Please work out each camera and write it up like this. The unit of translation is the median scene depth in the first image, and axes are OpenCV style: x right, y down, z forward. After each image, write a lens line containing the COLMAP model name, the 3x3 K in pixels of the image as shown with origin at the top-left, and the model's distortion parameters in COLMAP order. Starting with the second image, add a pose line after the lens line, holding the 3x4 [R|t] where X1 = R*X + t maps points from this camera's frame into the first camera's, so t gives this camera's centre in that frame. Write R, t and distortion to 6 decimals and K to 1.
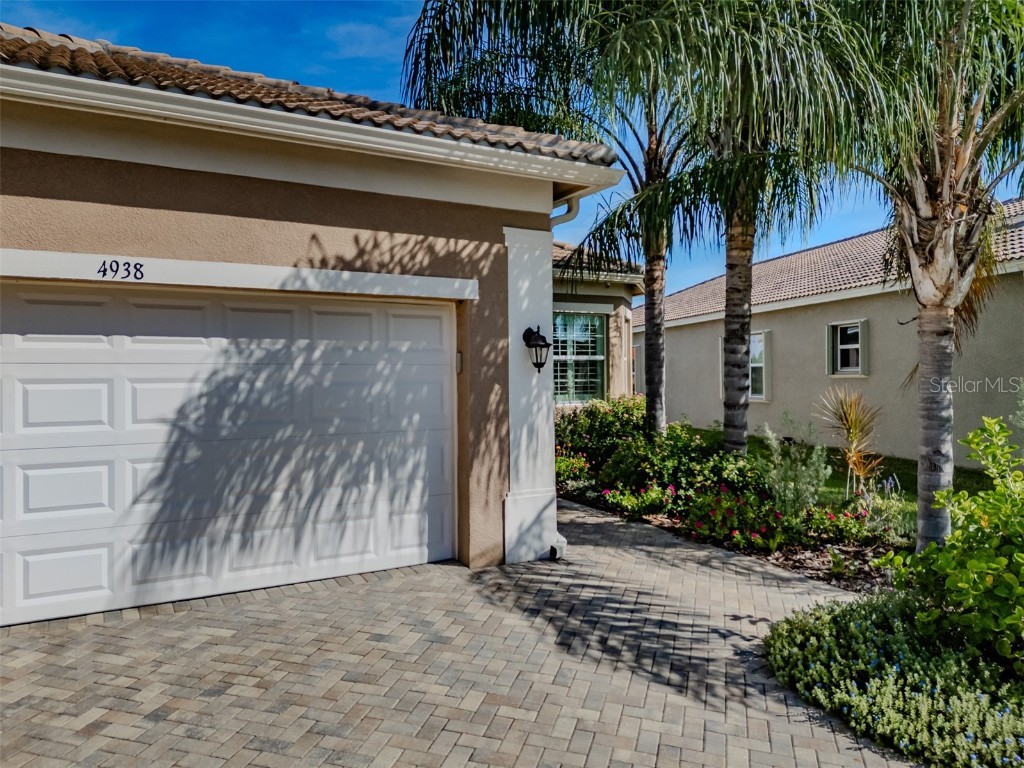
lens RADIAL K [[745.7, 0, 524.5], [0, 745.7, 379.7], [0, 0, 1]] dist [0.069697, -0.118195]
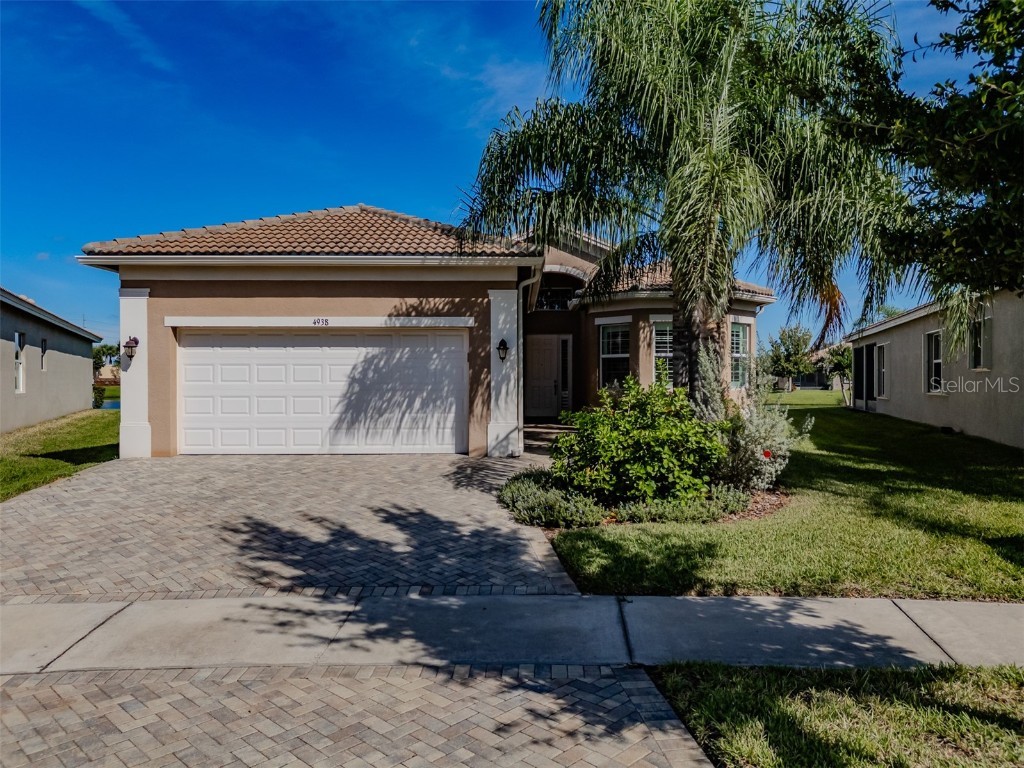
lens RADIAL K [[760.8, 0, 512.0], [0, 760.8, 384.0], [0, 0, 1]] dist [0.091545, -0.120639]
pose [[0.858396, 0.012033, -0.512847, 1.132381], [-0.009643, 0.999927, 0.007321, 0.035939], [0.512898, -0.001339, 0.858449, -0.767585]]
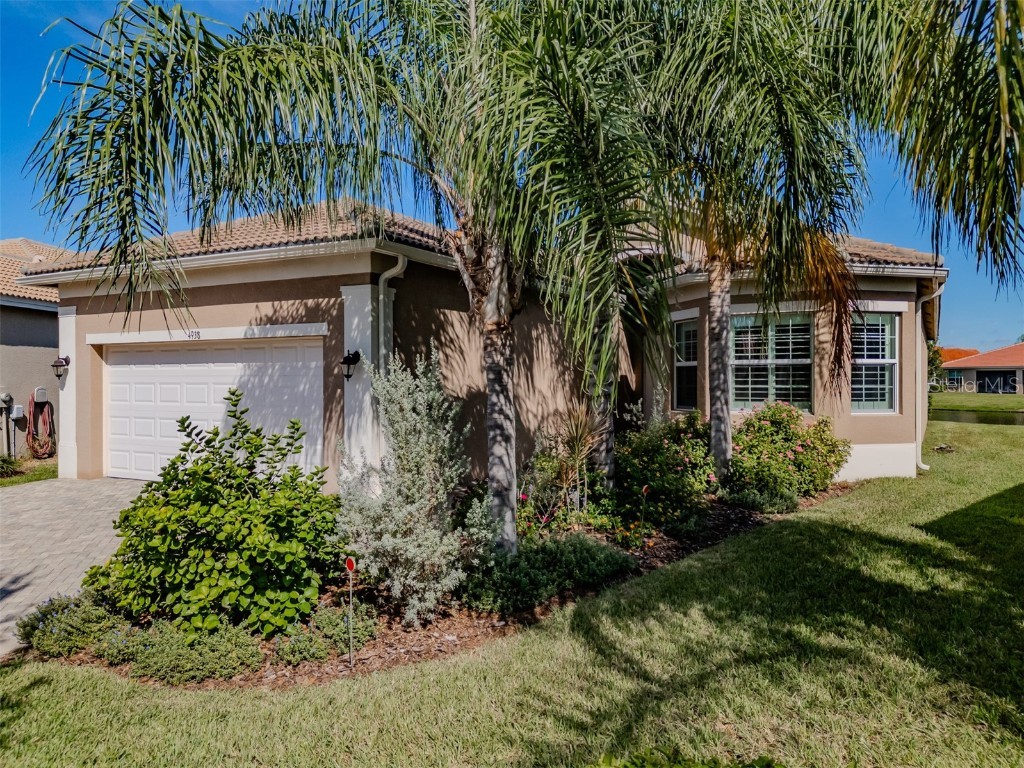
lens RADIAL K [[760.8, 0, 512.0], [0, 760.8, 384.0], [0, 0, 1]] dist [0.091545, -0.120639]
pose [[0.514850, 0.013972, -0.857167, 1.578223], [-0.006617, 0.999902, 0.012324, -0.025324], [0.857255, -0.000674, 0.514892, 0.512862]]
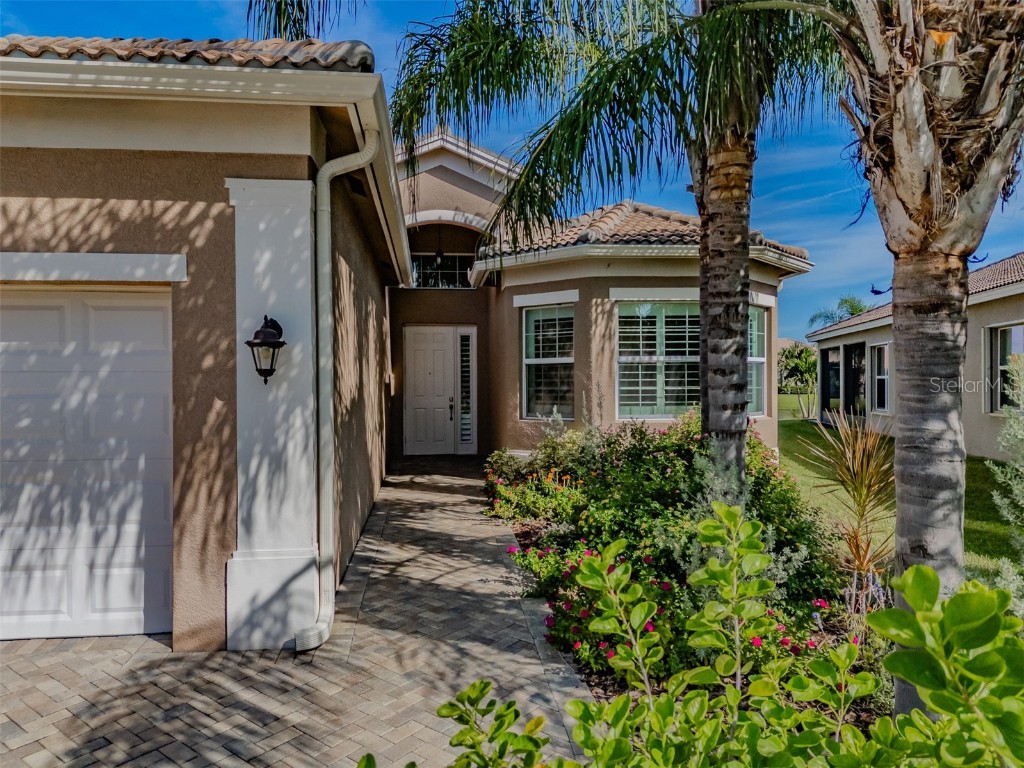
lens RADIAL K [[760.8, 0, 512.0], [0, 760.8, 384.0], [0, 0, 1]] dist [0.091545, -0.120639]
pose [[0.912909, 0.007191, -0.408100, 0.545120], [-0.005640, 0.999972, 0.005002, -0.014030], [0.408124, -0.002265, 0.912924, 0.458039]]
